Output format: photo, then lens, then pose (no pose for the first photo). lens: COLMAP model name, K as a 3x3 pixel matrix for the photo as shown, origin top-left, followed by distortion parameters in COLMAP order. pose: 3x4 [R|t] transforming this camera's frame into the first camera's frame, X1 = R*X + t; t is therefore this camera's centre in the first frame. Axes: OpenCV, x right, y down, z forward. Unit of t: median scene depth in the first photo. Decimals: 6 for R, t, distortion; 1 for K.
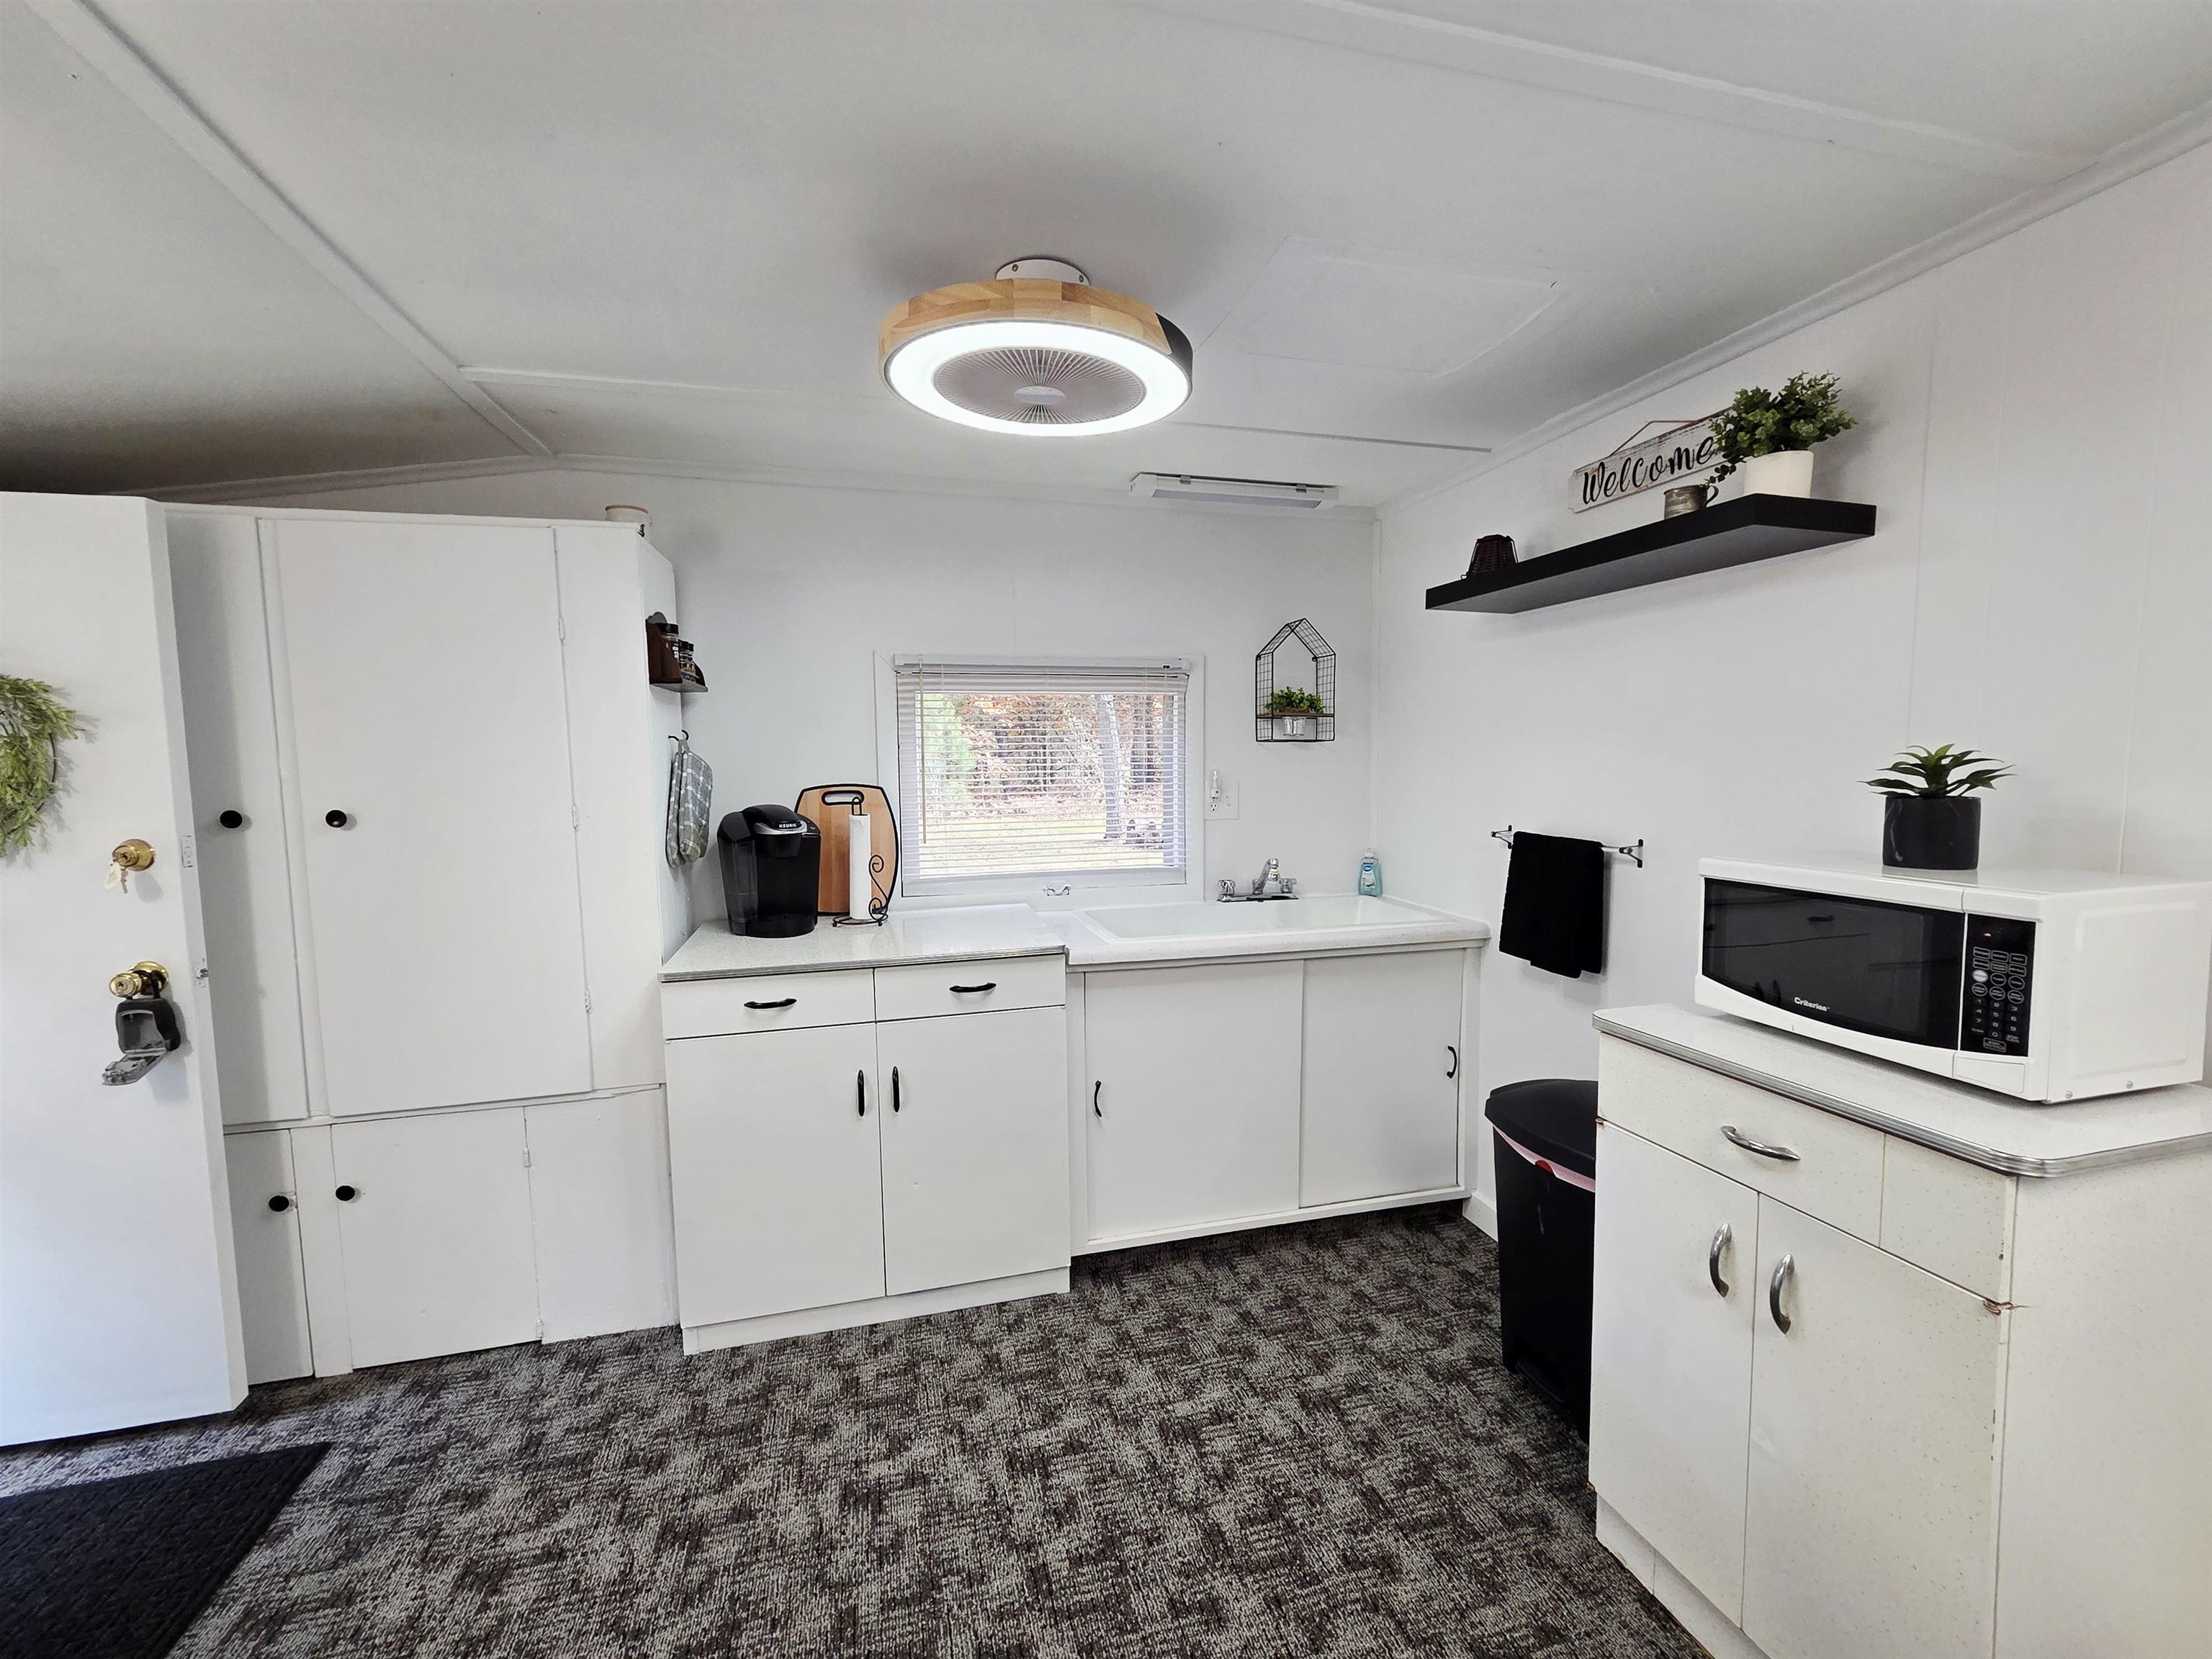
lens RADIAL K [[915.8, 0, 1097.8], [0, 915.8, 835.6], [0, 0, 1]] dist [-0.000568, -0.000237]
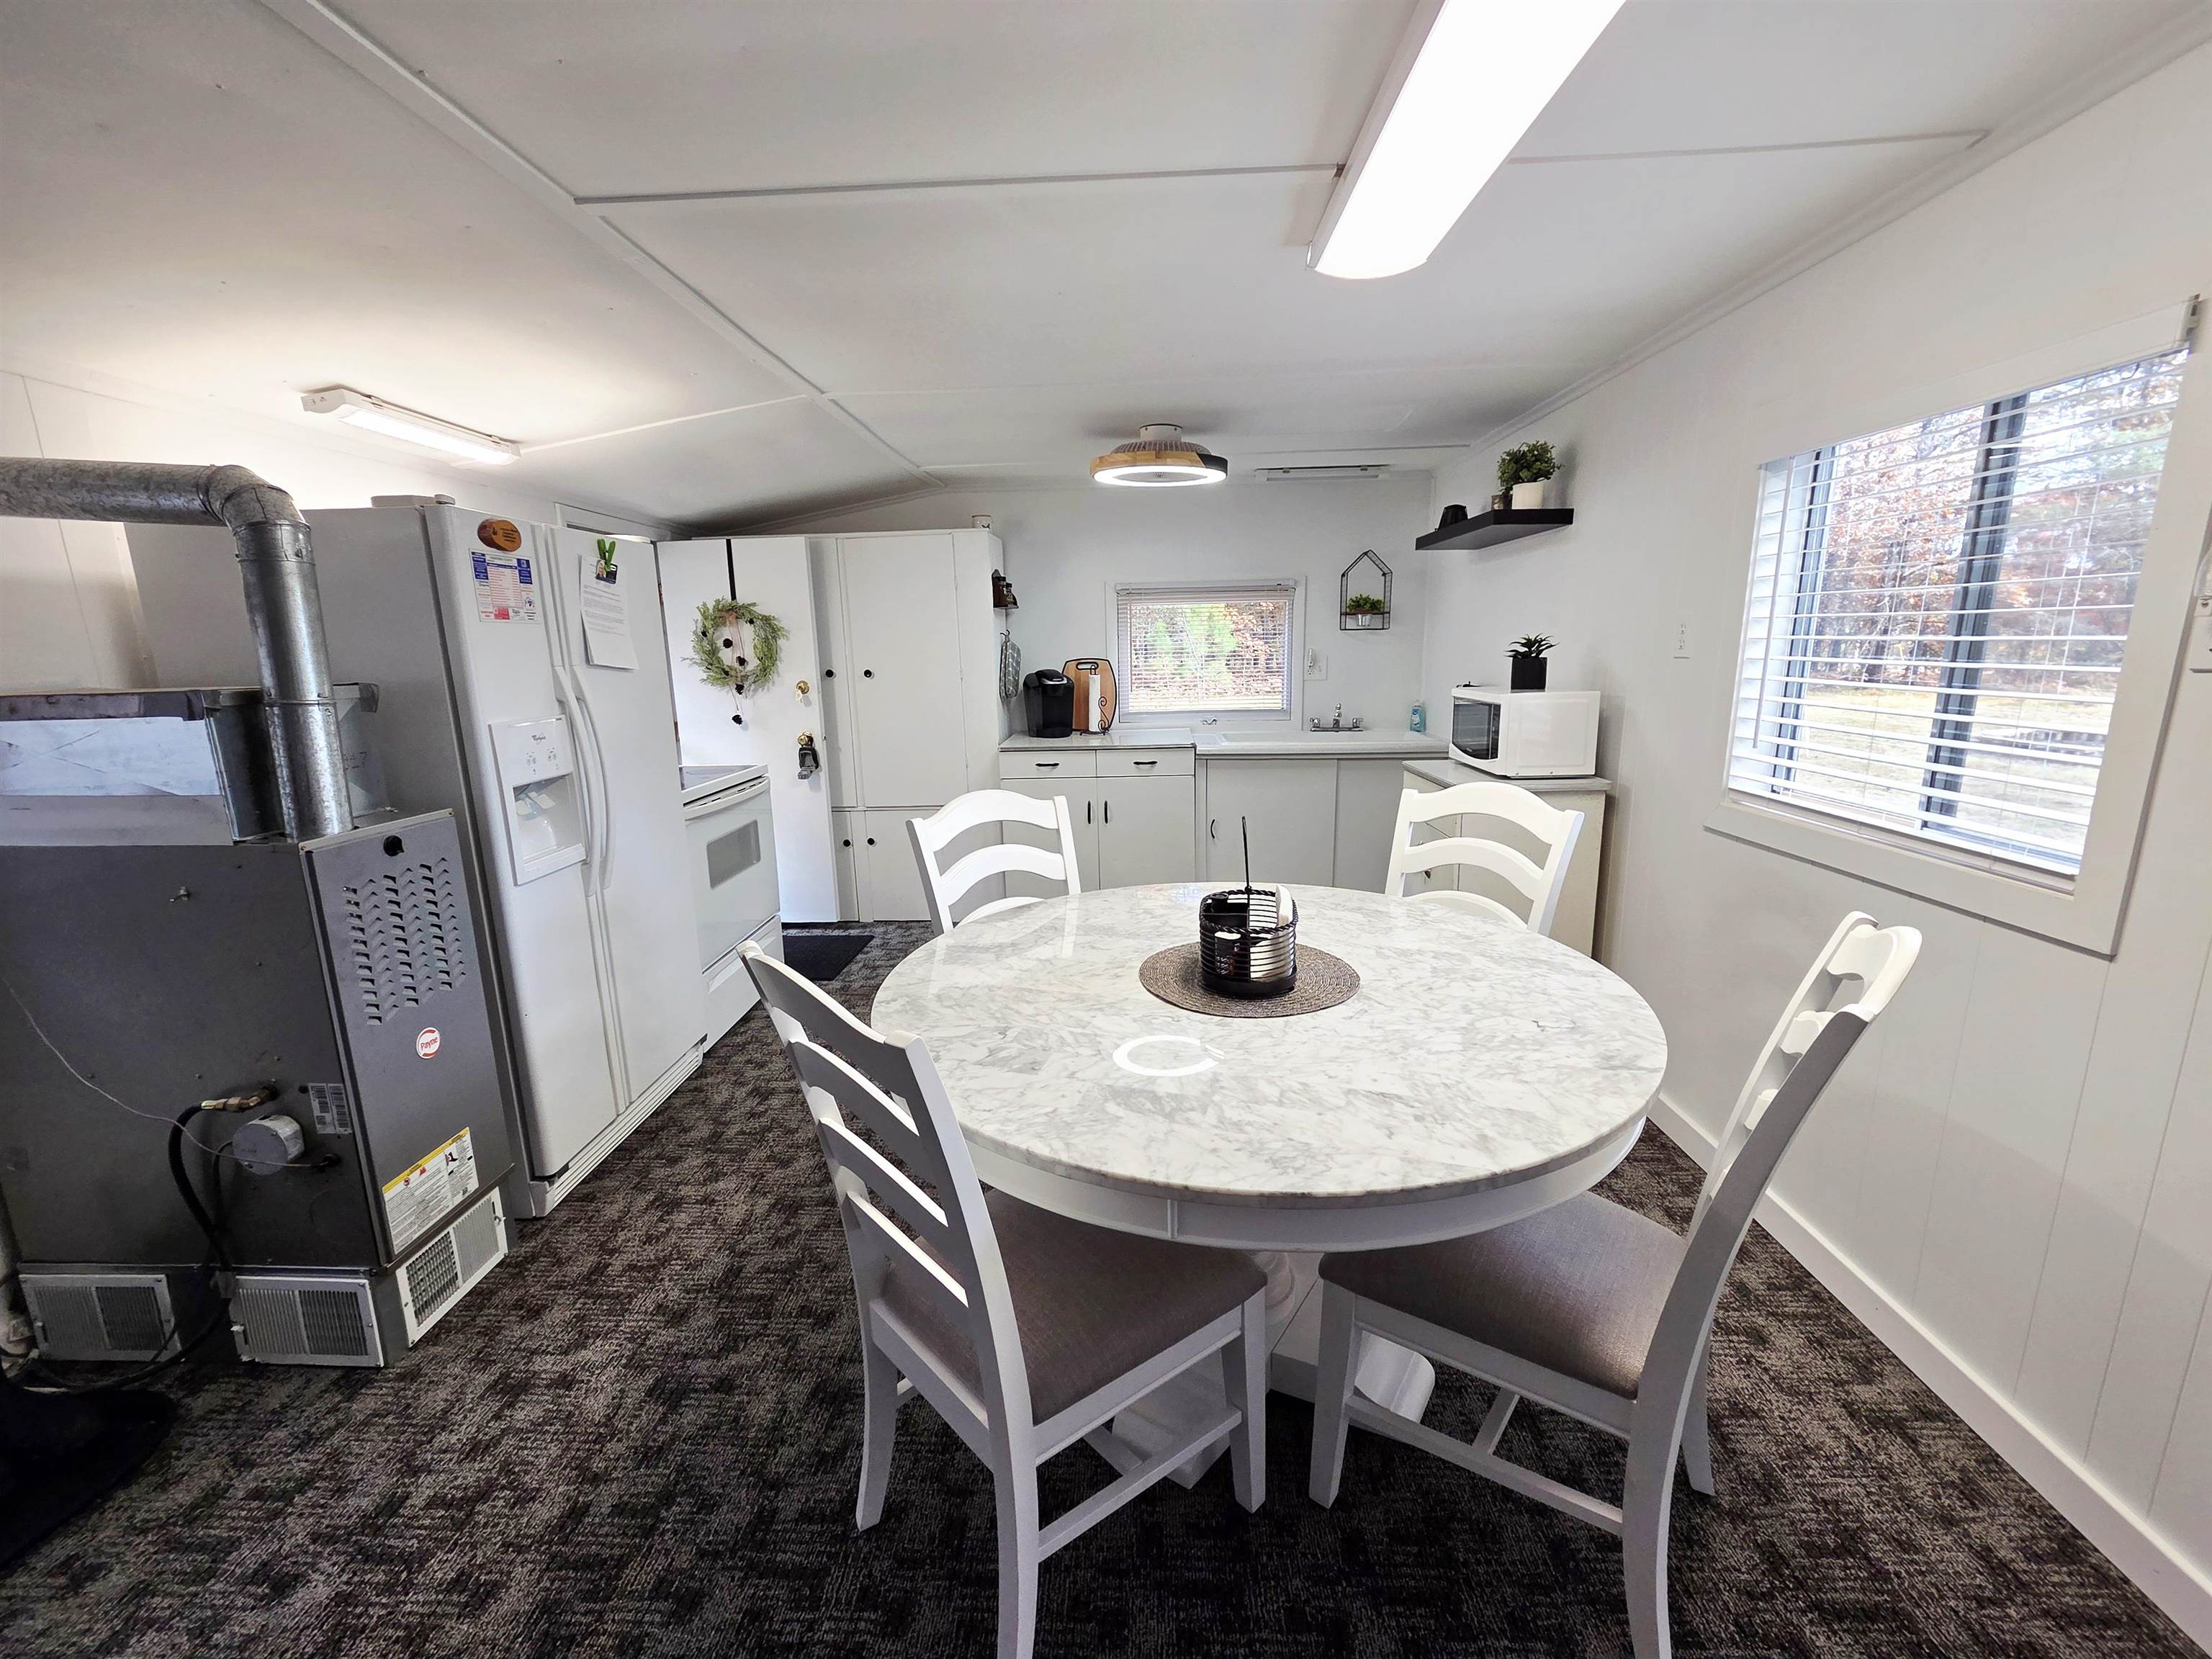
lens RADIAL K [[906.6, 0, 1106.0], [0, 906.6, 829.5], [0, 0, 1]] dist [0.000442, -0.000071]
pose [[0.957094, 0.048497, -0.285692, 0.397207], [-0.013546, 0.992306, 0.123067, 0.081807], [0.289462, -0.113917, 0.950387, -1.018652]]
